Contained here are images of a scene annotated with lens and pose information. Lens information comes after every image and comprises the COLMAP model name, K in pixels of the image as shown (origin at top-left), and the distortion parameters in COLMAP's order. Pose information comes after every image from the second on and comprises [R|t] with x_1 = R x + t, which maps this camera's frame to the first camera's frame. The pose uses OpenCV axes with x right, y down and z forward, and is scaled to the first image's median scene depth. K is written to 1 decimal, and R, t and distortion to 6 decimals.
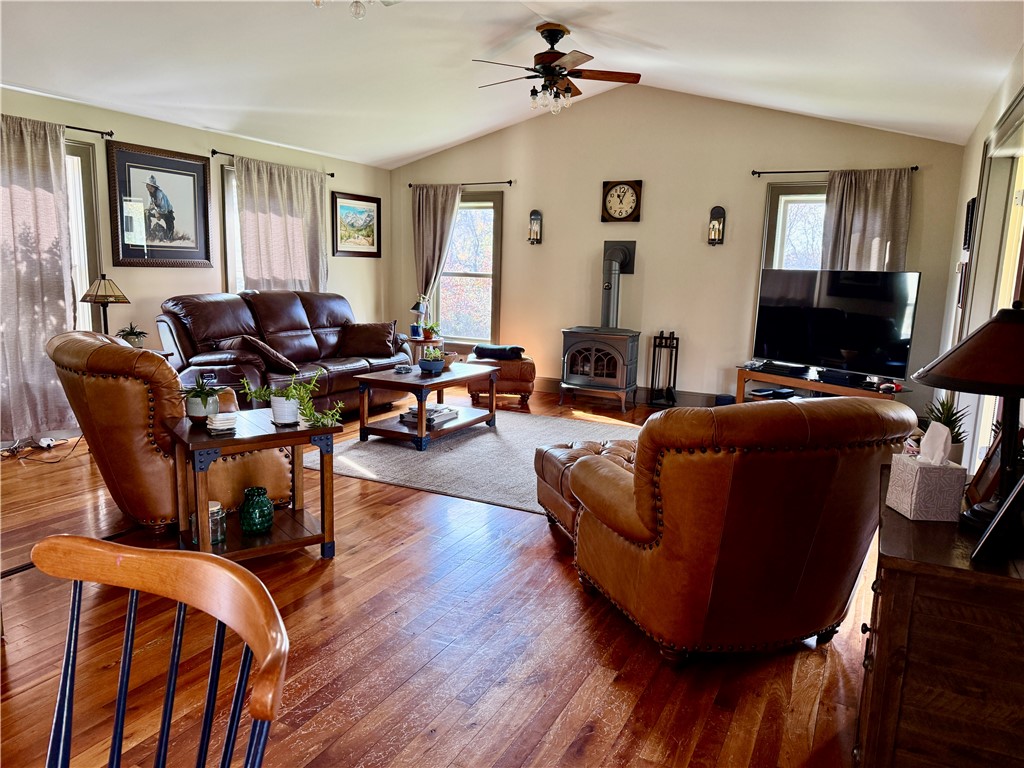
lens RADIAL K [[727.2, 0, 511.0], [0, 727.2, 381.5], [0, 0, 1]] dist [0.011026, 0.003043]
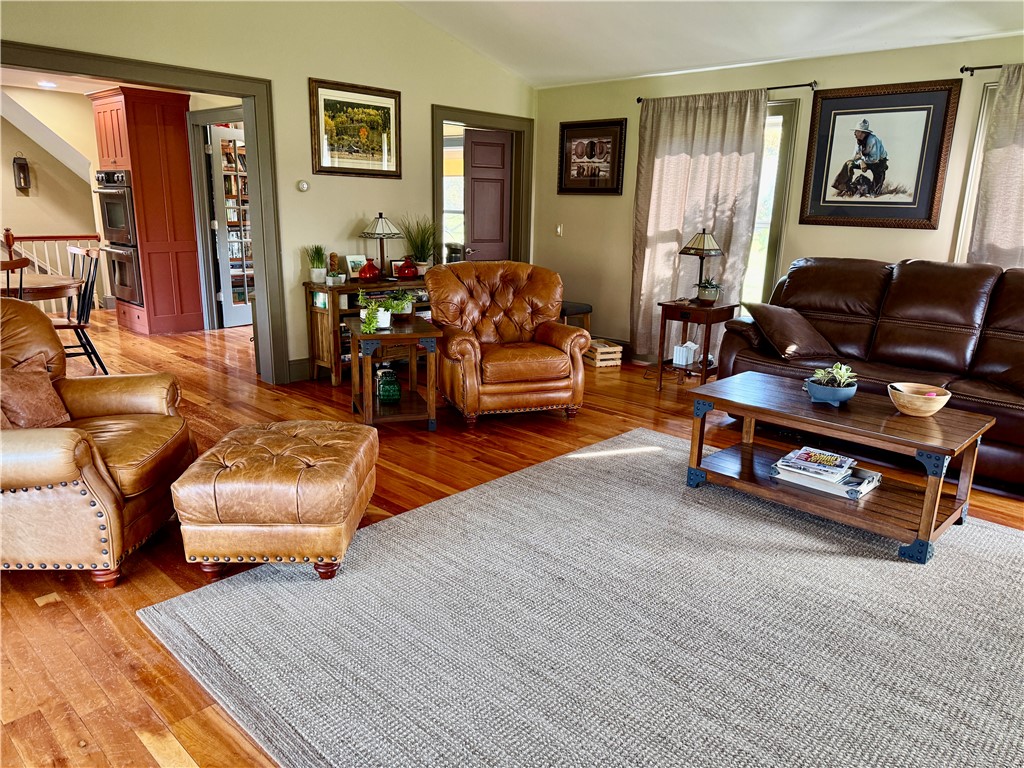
lens RADIAL K [[727.2, 0, 510.9], [0, 727.2, 390.0], [0, 0, 1]] dist [0.011026, 0.003043]
pose [[-0.294203, 0.205224, -0.933449, 0.502335], [-0.185822, 0.945754, 0.266496, -0.130158], [0.937505, 0.251859, -0.240108, 0.886906]]
